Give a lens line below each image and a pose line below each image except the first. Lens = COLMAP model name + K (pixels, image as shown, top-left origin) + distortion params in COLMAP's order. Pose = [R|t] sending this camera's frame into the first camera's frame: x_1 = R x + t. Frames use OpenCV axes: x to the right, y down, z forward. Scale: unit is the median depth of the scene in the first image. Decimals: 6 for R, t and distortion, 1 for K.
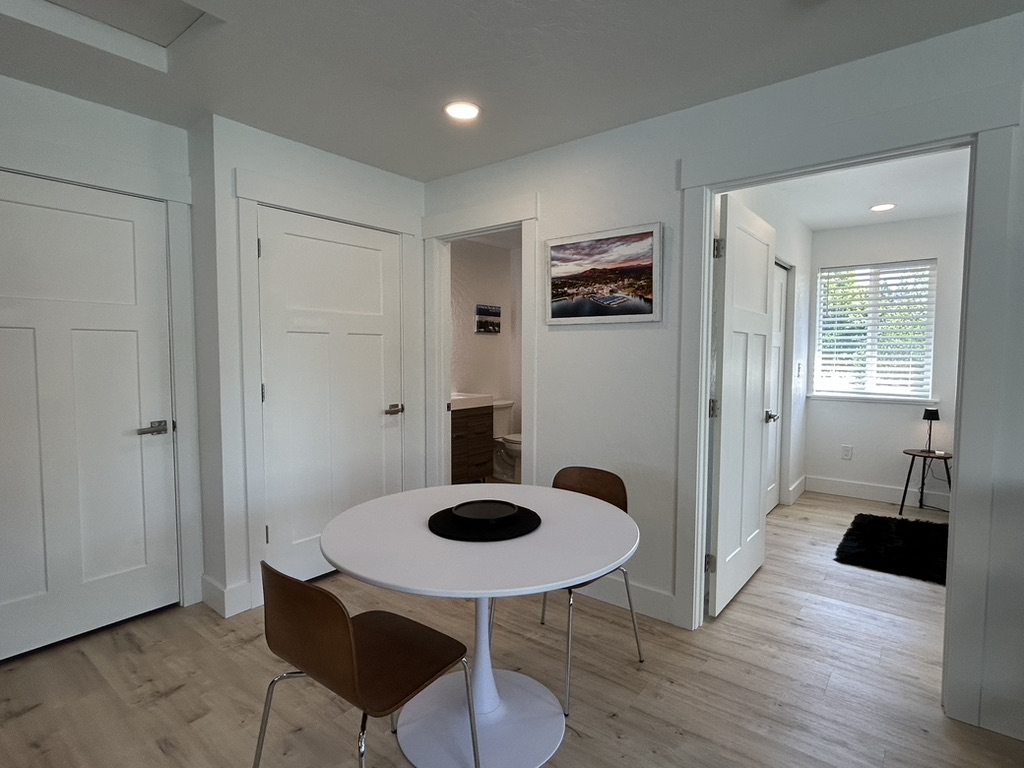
lens RADIAL K [[532.1, 0, 507.4], [0, 532.1, 386.9], [0, 0, 1]] dist [0.000753, -0.000495]
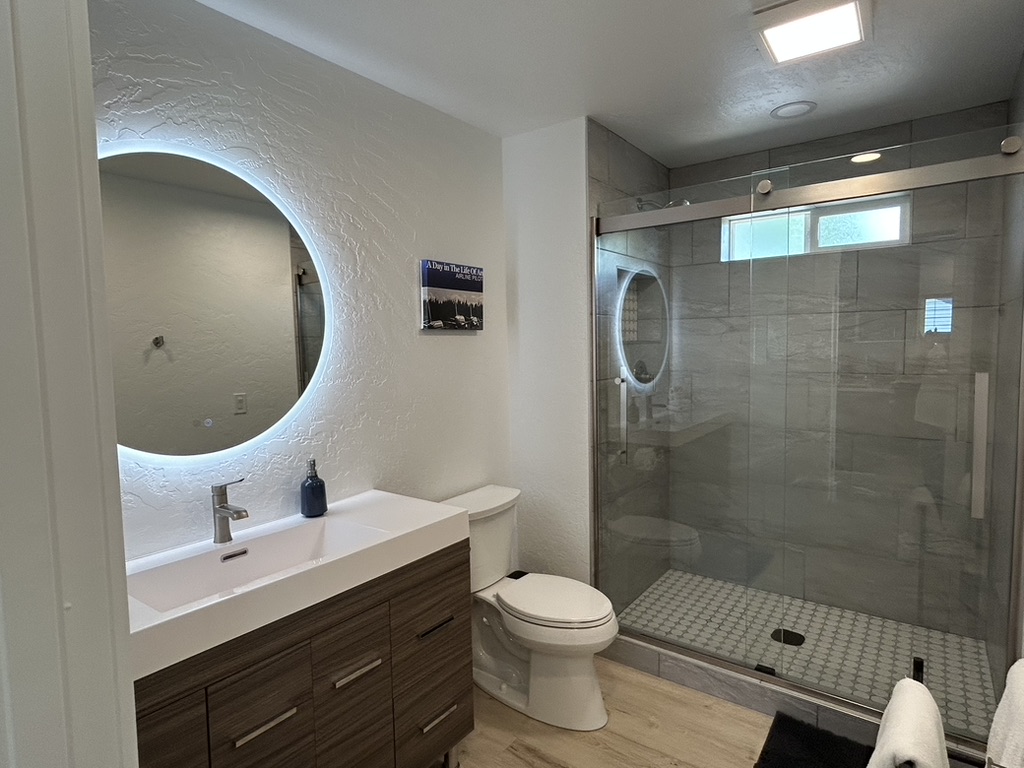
lens RADIAL K [[566.2, 0, 508.3], [0, 566.2, 387.6], [0, 0, 1]] dist [0.002096, 0.001380]
pose [[0.998657, -0.018970, 0.048211, -0.016047], [0.019284, 0.999796, -0.006059, -0.054766], [-0.048087, 0.006980, 0.998819, 0.567984]]
